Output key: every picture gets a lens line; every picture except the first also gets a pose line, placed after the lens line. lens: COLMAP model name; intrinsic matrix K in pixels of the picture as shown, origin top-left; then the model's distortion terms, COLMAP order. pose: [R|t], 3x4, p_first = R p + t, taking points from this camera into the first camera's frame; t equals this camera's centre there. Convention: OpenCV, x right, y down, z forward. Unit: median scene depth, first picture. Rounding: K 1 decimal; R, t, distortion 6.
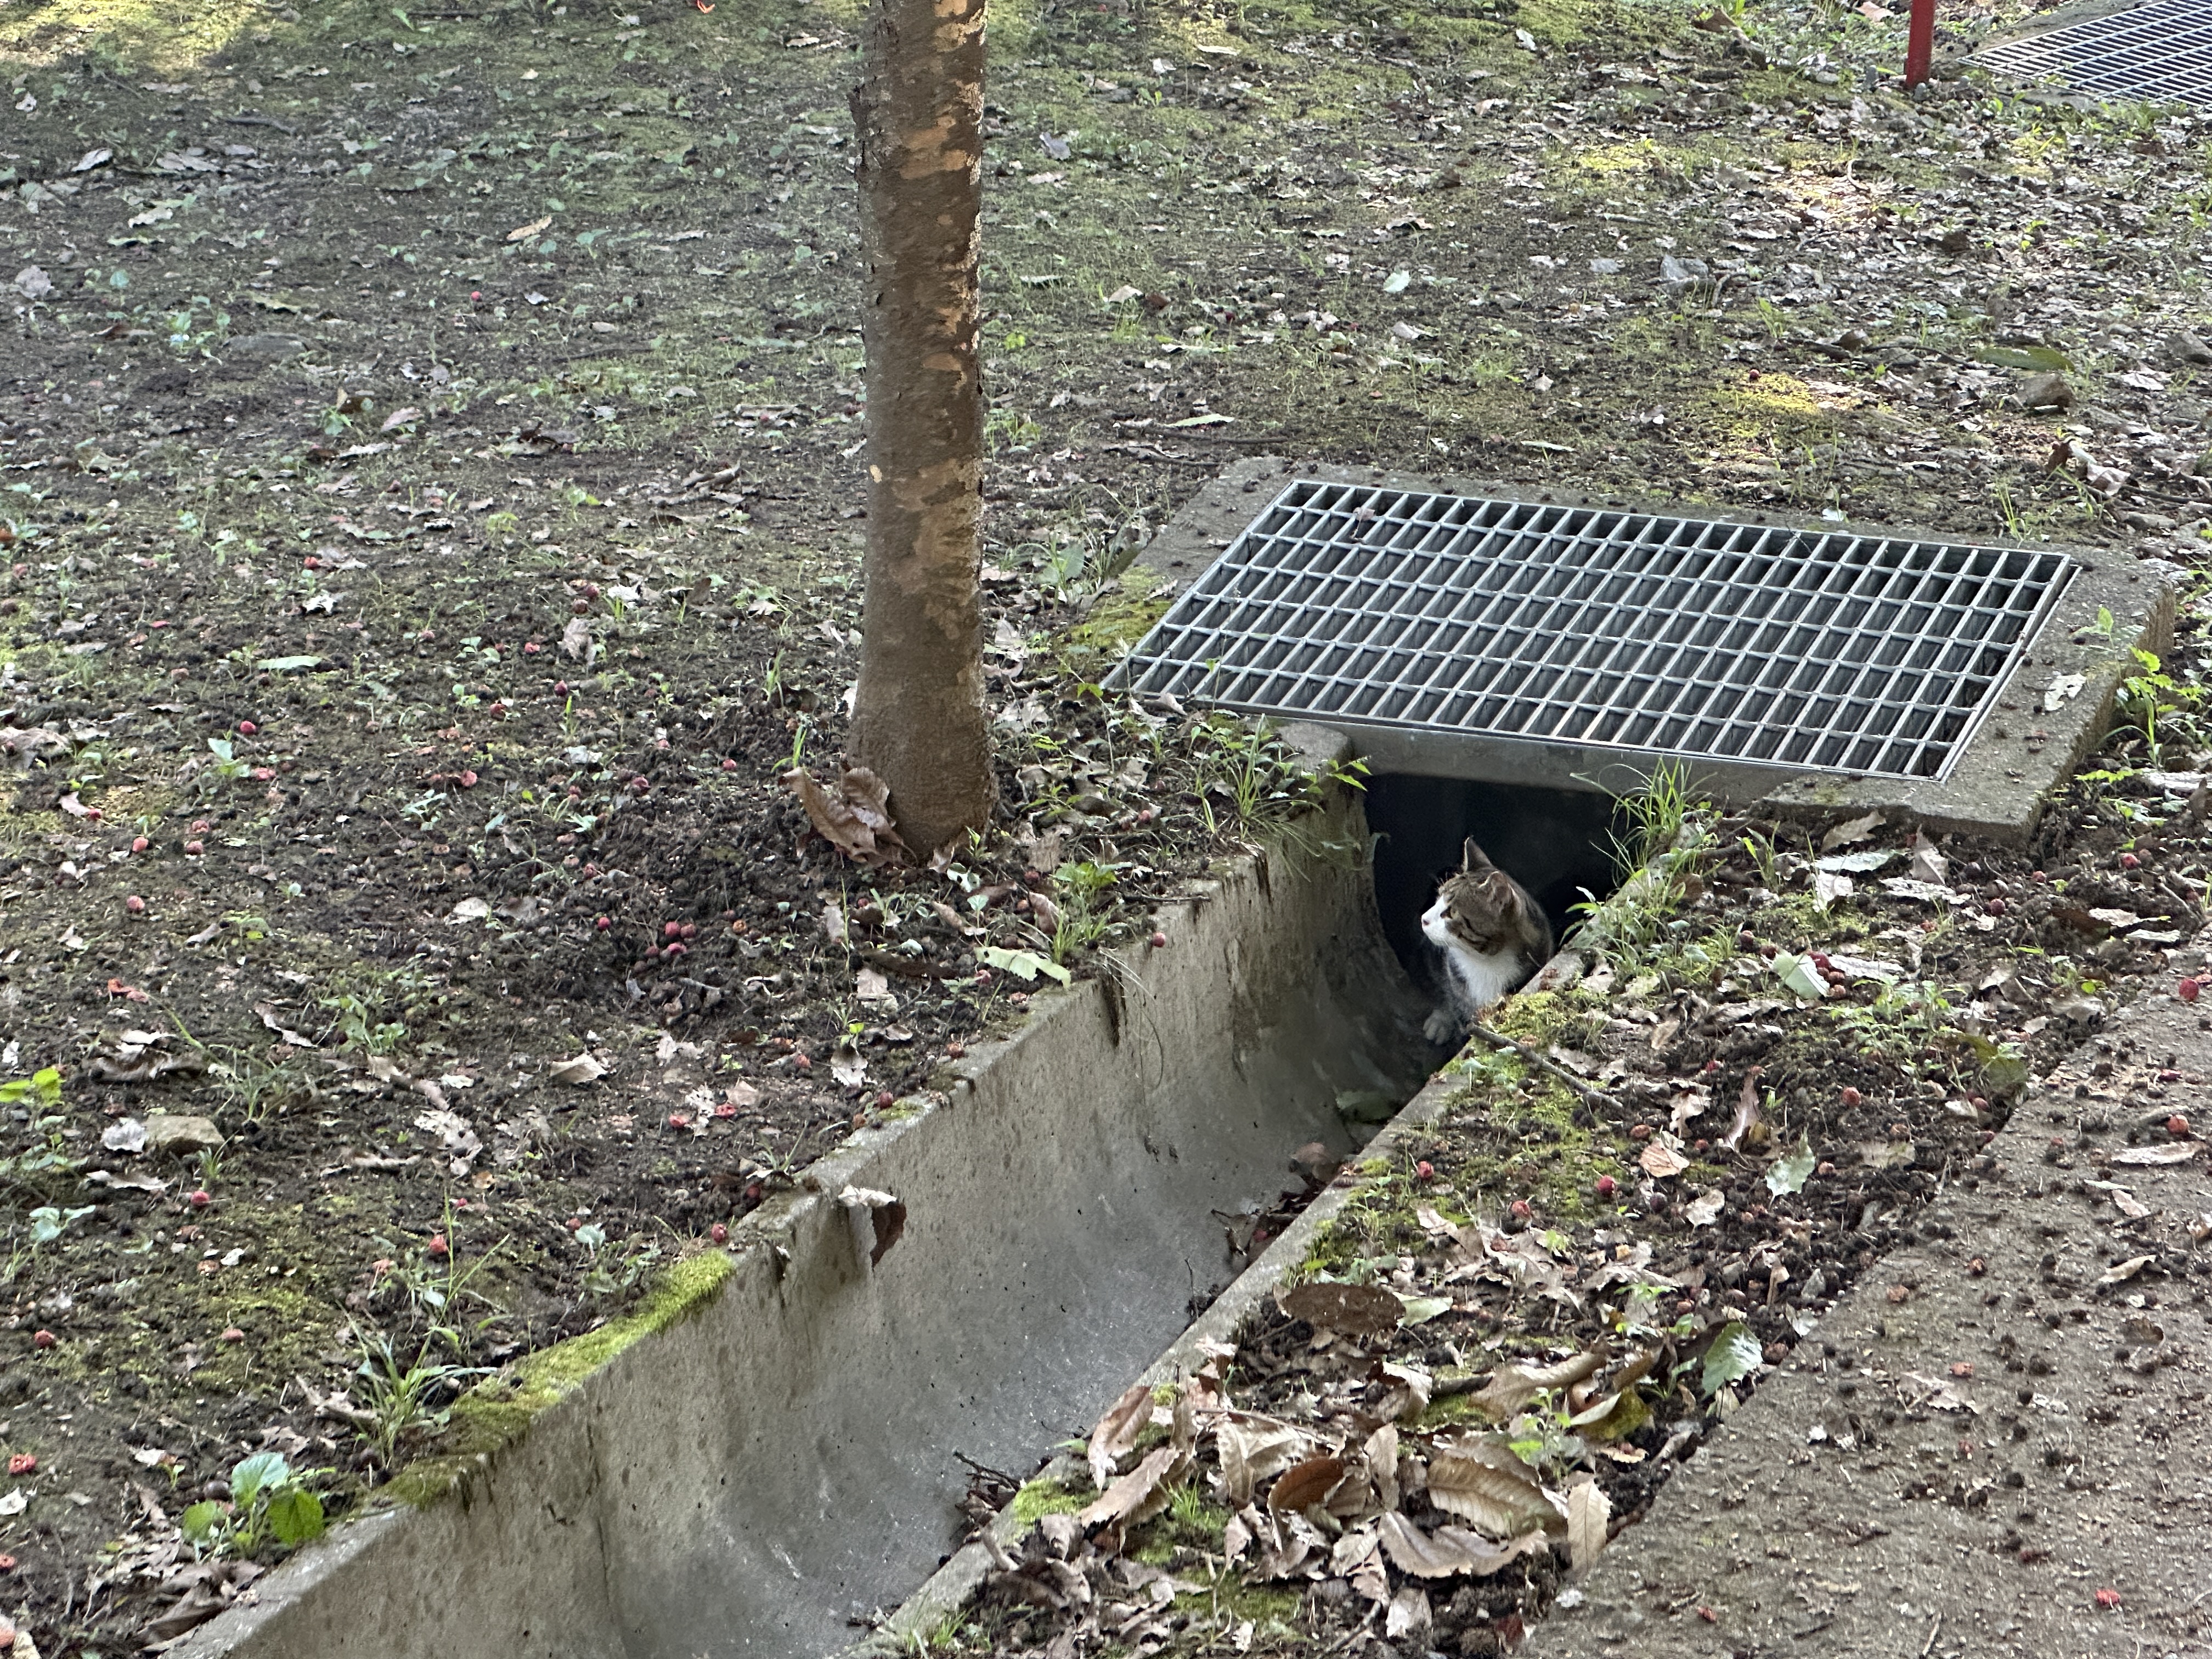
lens RADIAL K [[4990.0, 0, 1106.0], [0, 4990.0, 829.5], [0, 0, 1]] dist [-0.069991, 5.911386]
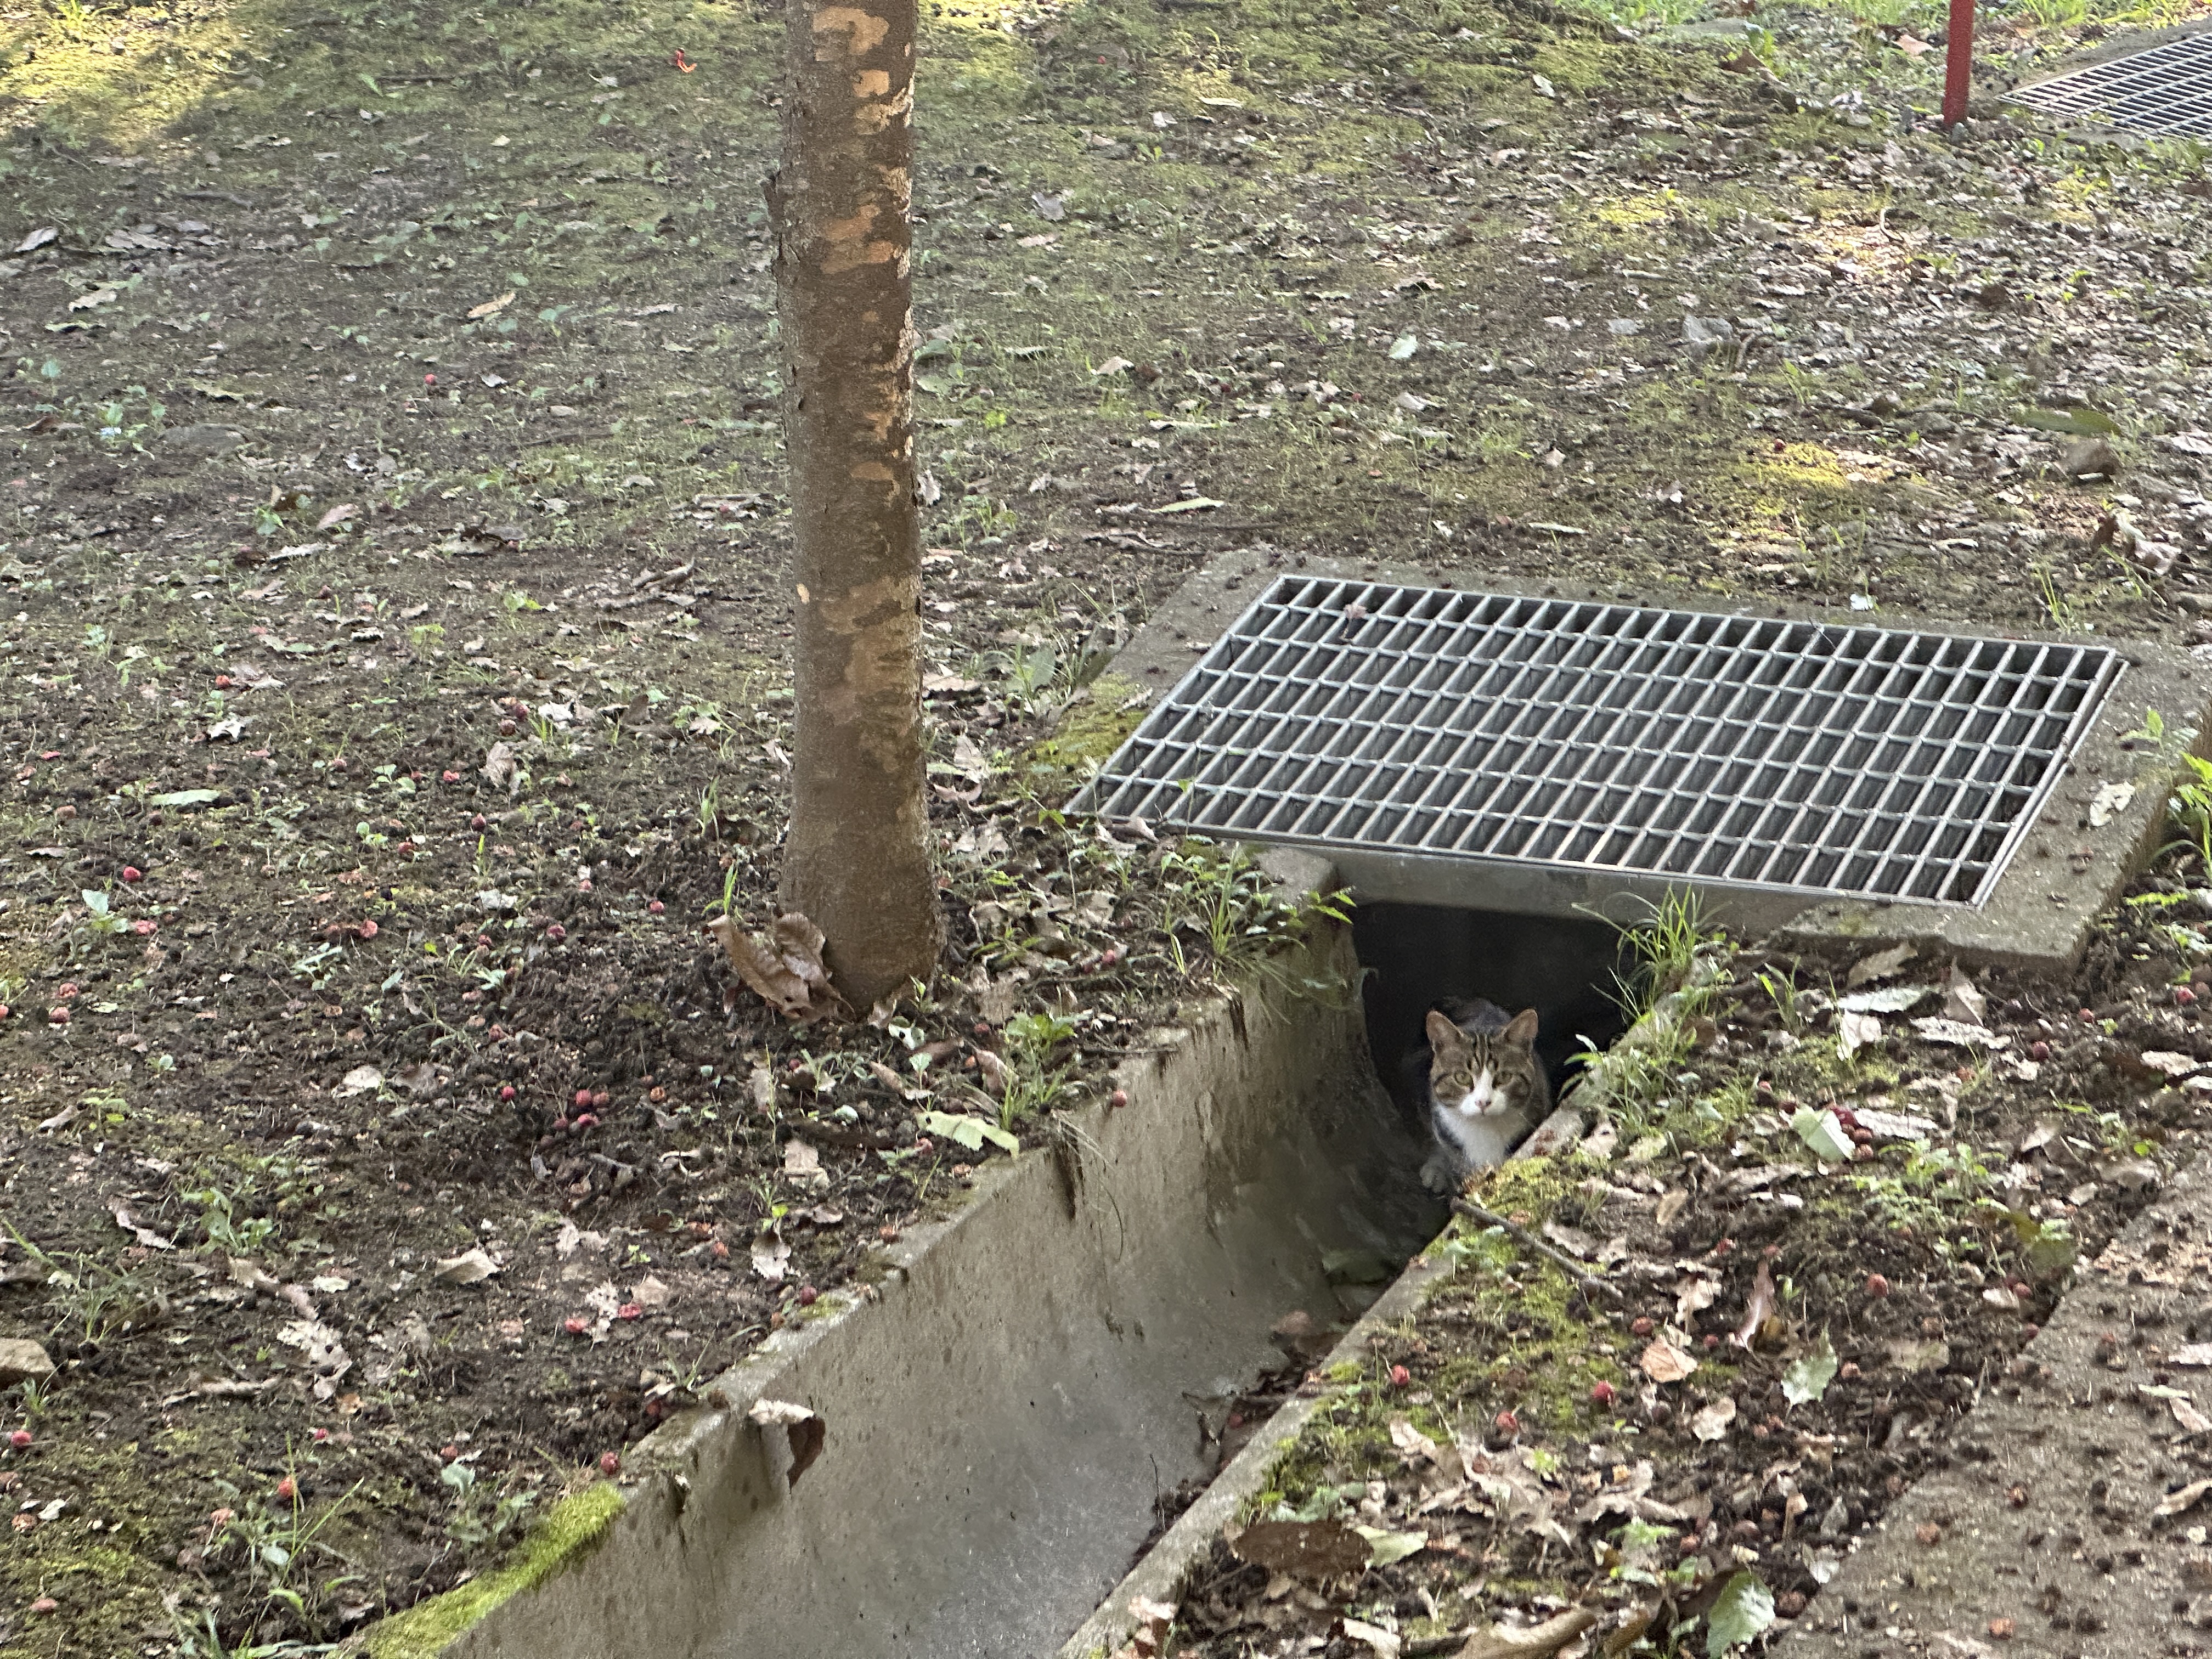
lens RADIAL K [[4882.0, 0, 1106.0], [0, 4882.0, 829.5], [0, 0, 1]] dist [-0.054823, 4.947539]
pose [[0.999783, -0.012915, -0.016340, 0.021462], [0.012896, 0.999916, -0.001316, -0.024036], [0.016356, 0.001105, 0.999866, 0.096968]]
